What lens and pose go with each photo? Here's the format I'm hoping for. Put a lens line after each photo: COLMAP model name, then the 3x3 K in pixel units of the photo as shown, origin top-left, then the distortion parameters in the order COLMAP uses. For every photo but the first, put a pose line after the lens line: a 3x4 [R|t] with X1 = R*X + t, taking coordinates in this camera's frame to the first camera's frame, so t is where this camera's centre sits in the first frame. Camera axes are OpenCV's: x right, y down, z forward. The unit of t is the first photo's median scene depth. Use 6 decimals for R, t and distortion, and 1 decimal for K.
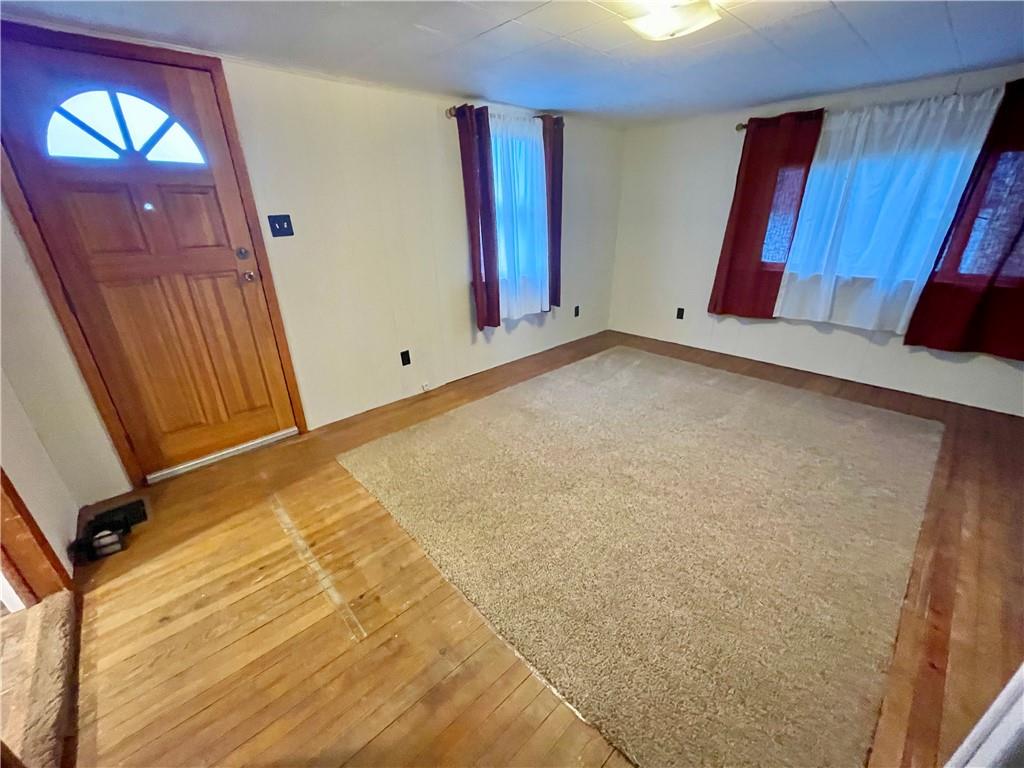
lens RADIAL K [[420.8, 0, 506.1], [0, 420.8, 383.6], [0, 0, 1]] dist [-0.001728, 0.000164]
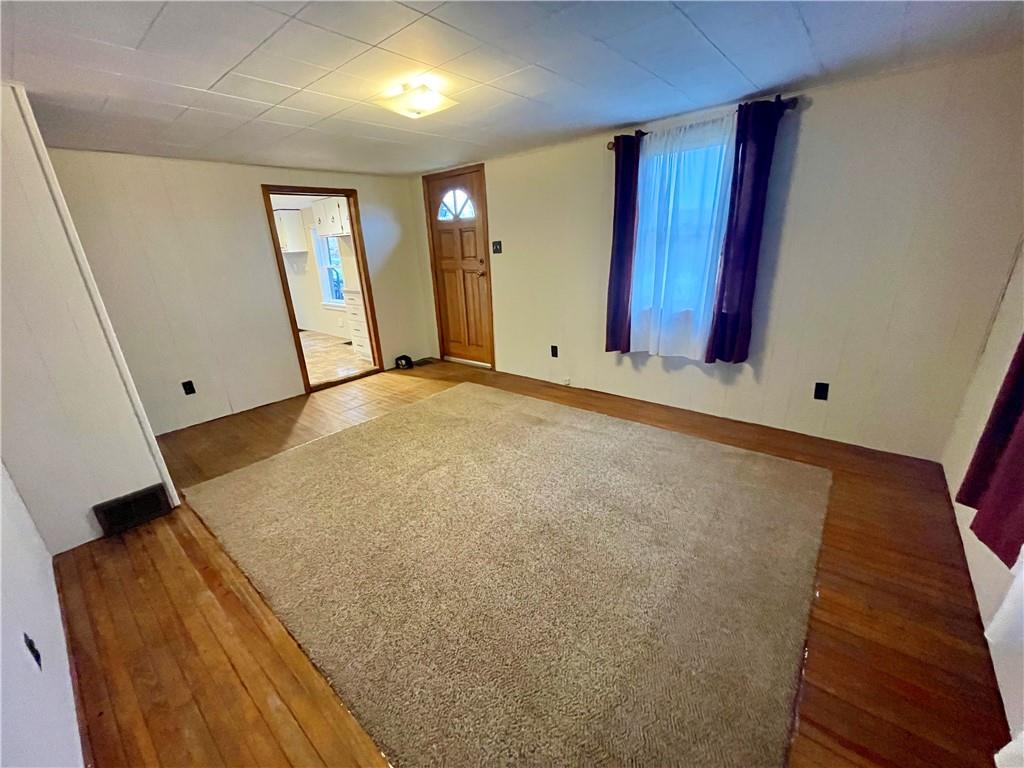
lens RADIAL K [[412.2, 0, 504.9], [0, 412.2, 387.2], [0, 0, 1]] dist [-0.002997, 0.000395]
pose [[0.118328, 0.347752, -0.930090, 1.274495], [-0.336244, 0.895366, 0.291991, -0.377588], [0.934312, 0.278186, 0.222877, 0.834405]]
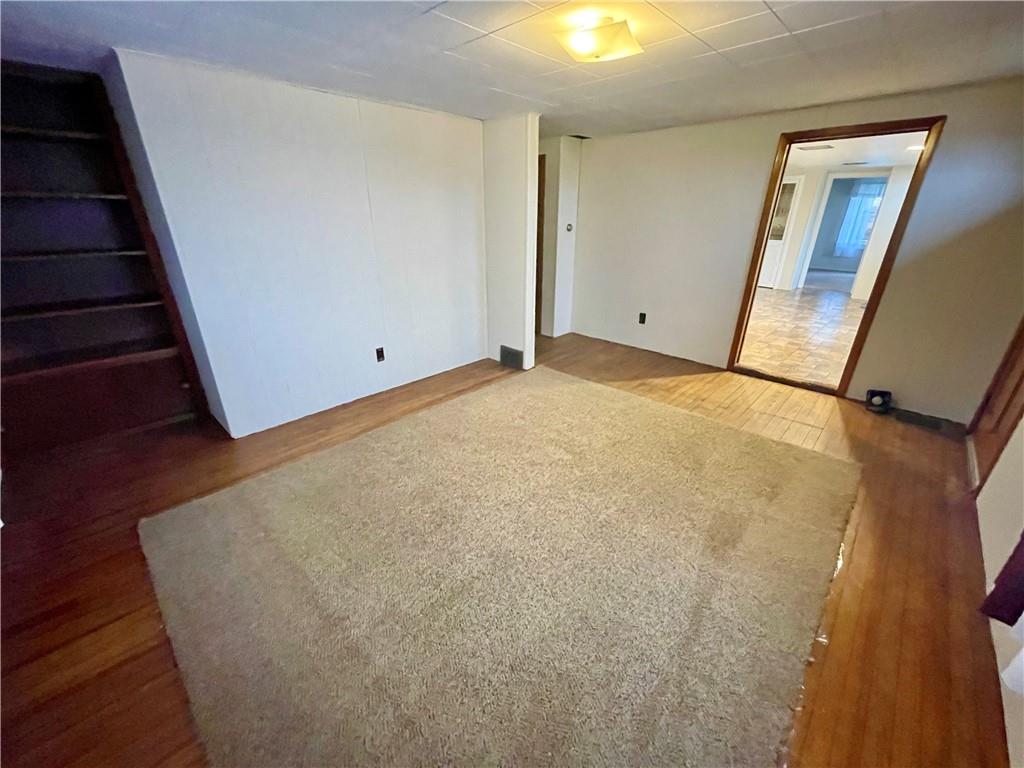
lens RADIAL K [[412.2, 0, 504.9], [0, 412.2, 387.2], [0, 0, 1]] dist [-0.002997, 0.000395]
pose [[-0.998150, 0.045923, -0.039845, 0.483858], [0.003838, 0.701641, 0.712521, -0.680655], [0.060678, 0.711050, -0.700519, 1.598205]]
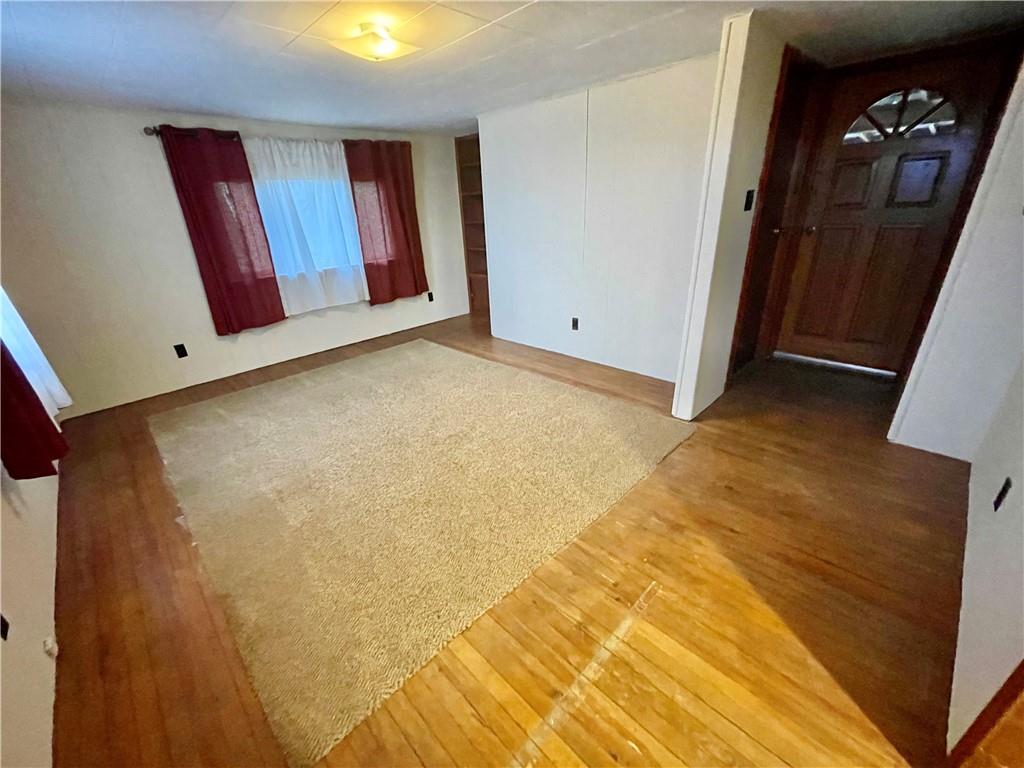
lens RADIAL K [[412.2, 0, 504.9], [0, 412.2, 387.2], [0, 0, 1]] dist [-0.002997, 0.000395]
pose [[-0.038221, -0.382873, 0.923010, -0.700761], [0.424807, 0.829837, 0.361815, -0.236156], [-0.904477, 0.405930, 0.130930, 0.631652]]
